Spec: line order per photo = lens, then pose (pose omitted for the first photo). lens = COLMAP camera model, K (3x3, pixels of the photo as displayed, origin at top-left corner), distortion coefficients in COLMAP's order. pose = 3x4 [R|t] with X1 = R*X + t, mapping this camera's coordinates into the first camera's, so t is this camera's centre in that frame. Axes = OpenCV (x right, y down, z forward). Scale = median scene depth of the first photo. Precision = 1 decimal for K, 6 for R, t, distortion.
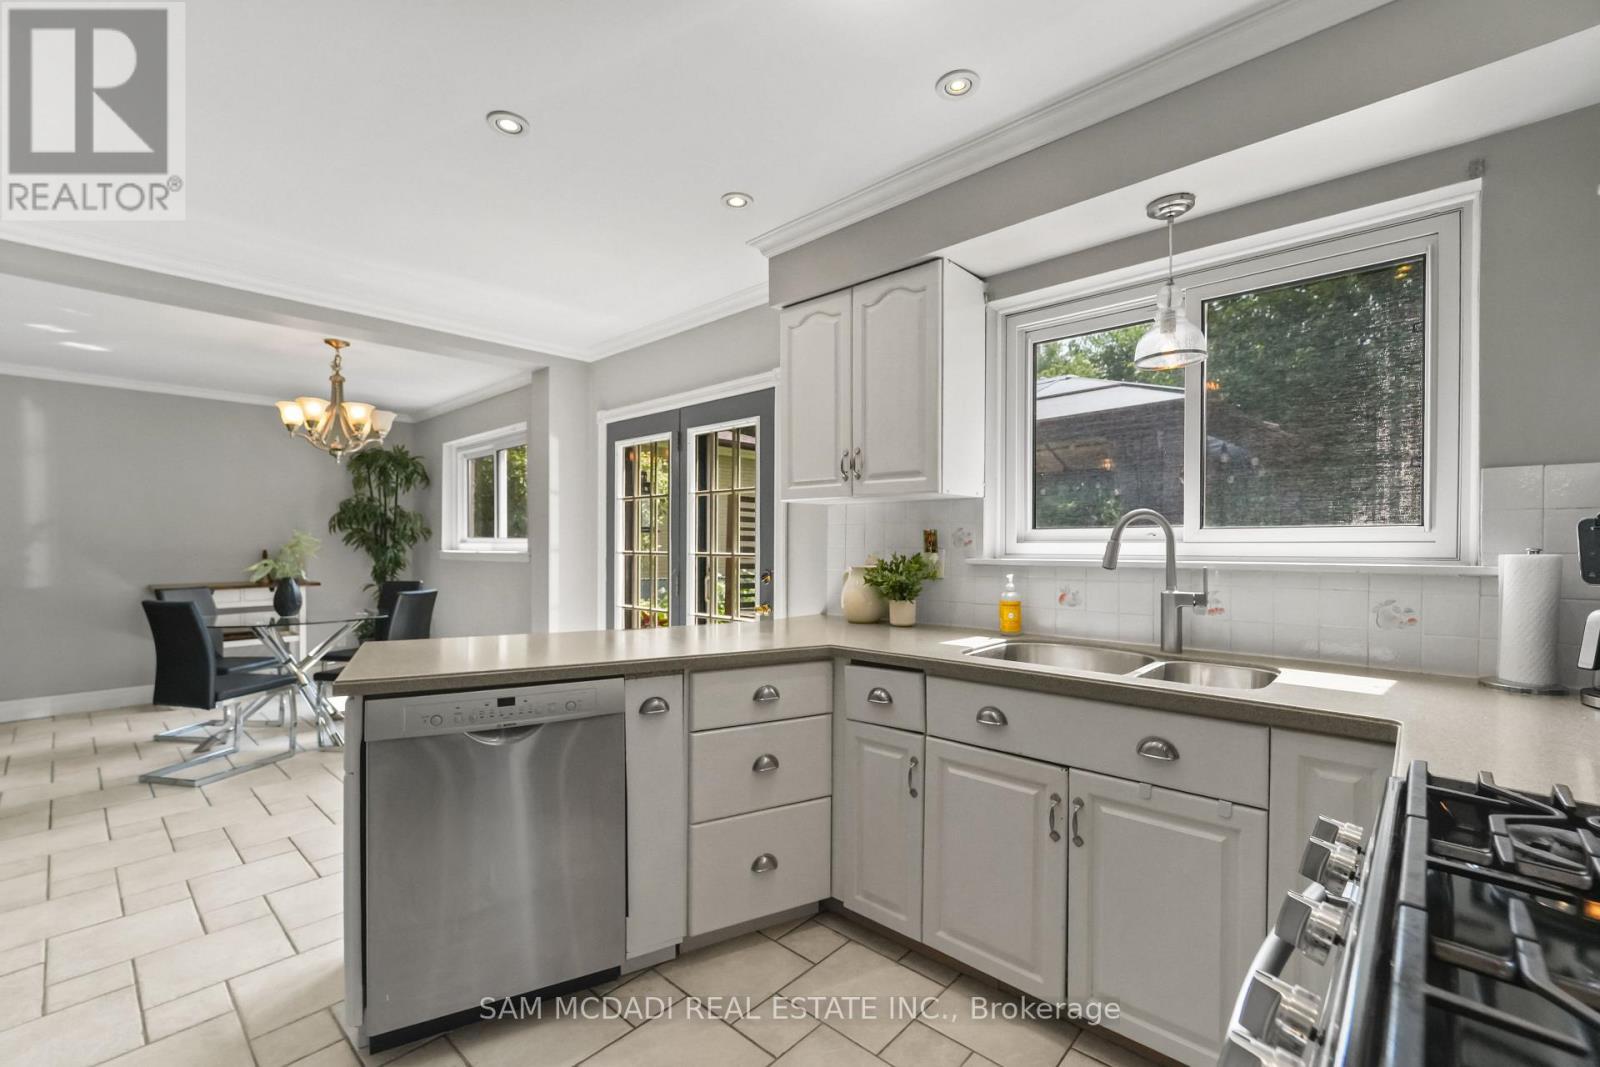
lens RADIAL K [[666.8, 0, 784.2], [0, 666.8, 550.2], [0, 0, 1]] dist [0.002764, 0.000100]
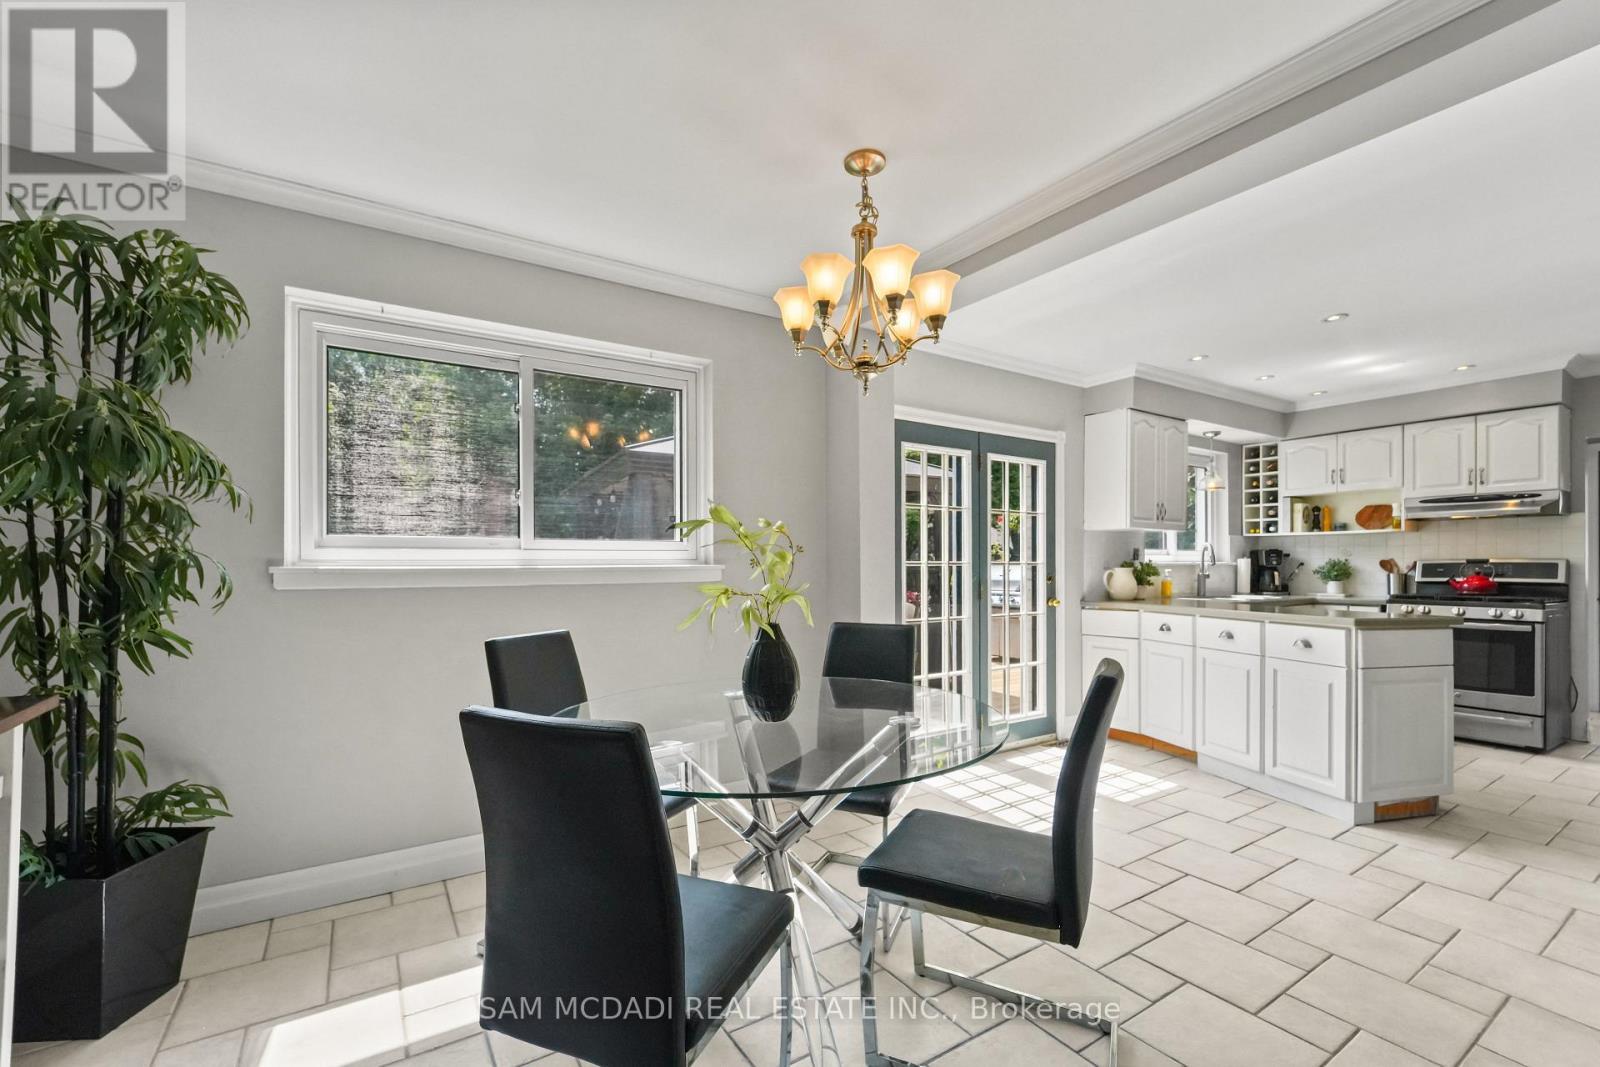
lens RADIAL K [[666.8, 0, 803.4], [0, 666.8, 565.7], [0, 0, 1]] dist [0.002764, 0.000100]
pose [[0.249329, -0.004043, 0.968410, -2.140689], [0.014141, 0.999900, 0.000533, 0.006128], [-0.968316, 0.013561, 0.249361, 1.657792]]
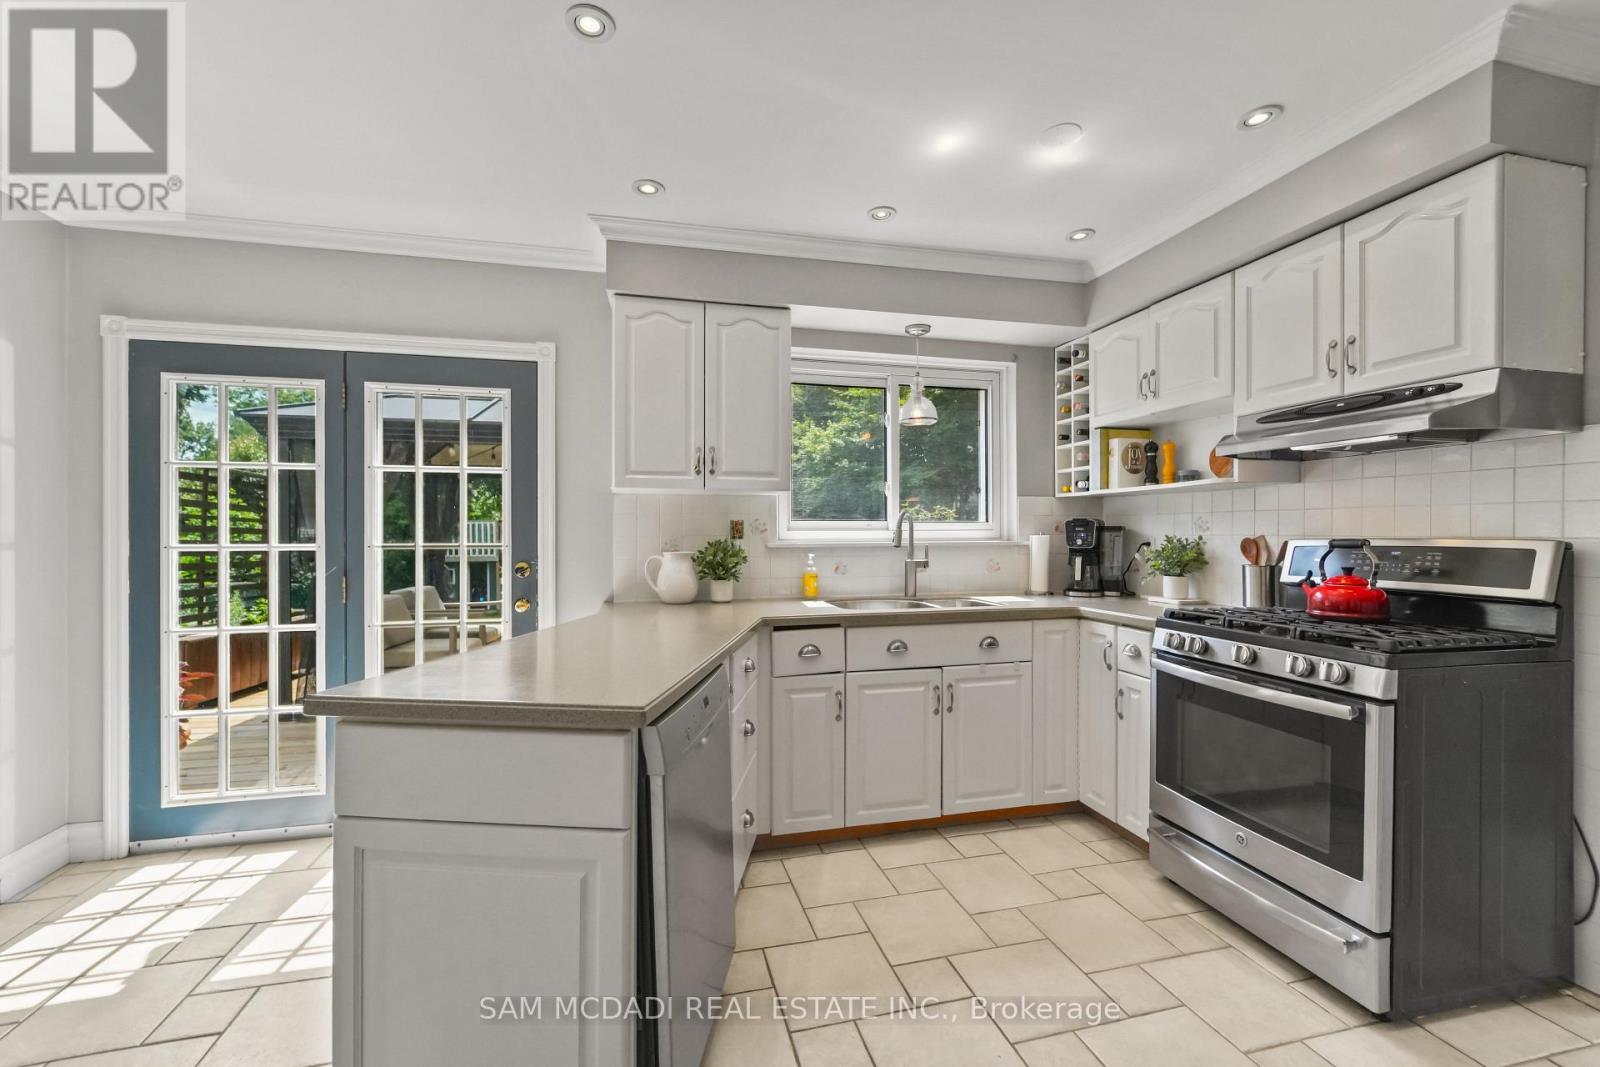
lens RADIAL K [[666.8, 0, 792.5], [0, 666.8, 535.5], [0, 0, 1]] dist [0.002764, 0.000100]
pose [[0.553549, -0.004031, 0.832807, -0.834589], [0.014027, 0.999892, -0.004483, 0.004360], [-0.832698, 0.014163, 0.553546, 0.290825]]
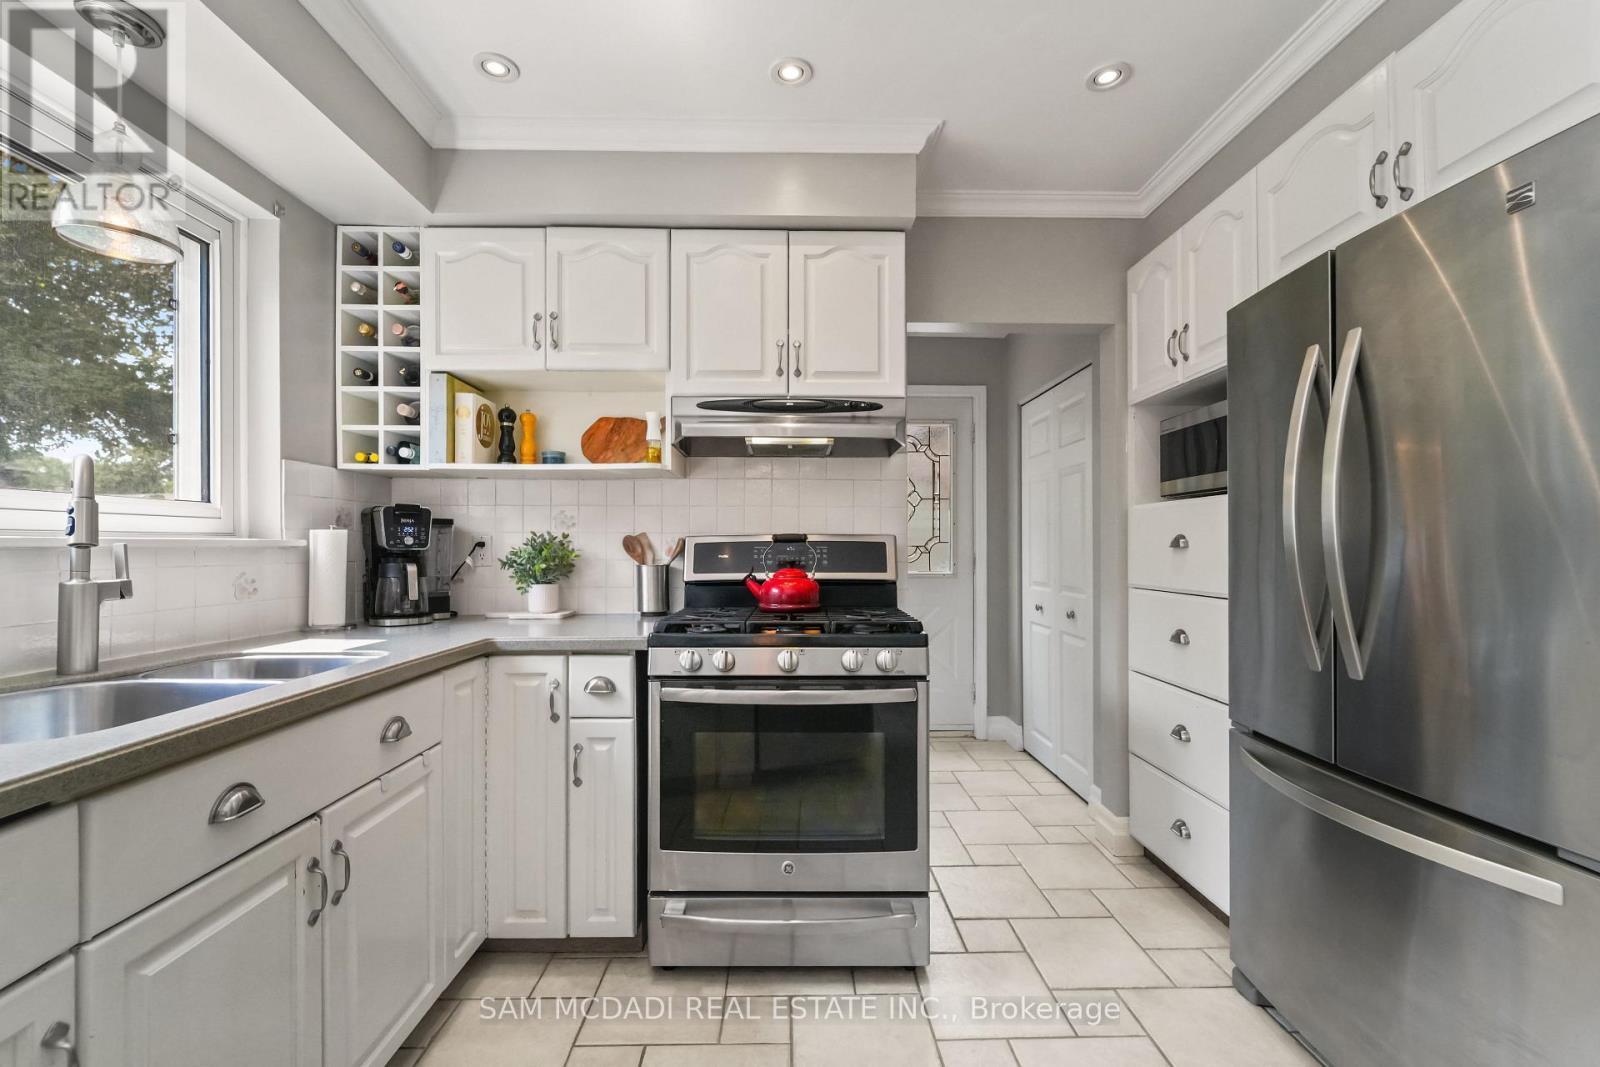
lens RADIAL K [[666.8, 0, 795.9], [0, 666.8, 543.4], [0, 0, 1]] dist [0.002764, 0.000100]
pose [[-0.686813, -0.000110, 0.726835, -0.343266], [0.009435, 0.999914, 0.009066, 0.021008], [-0.726773, 0.013084, -0.686753, 0.824135]]
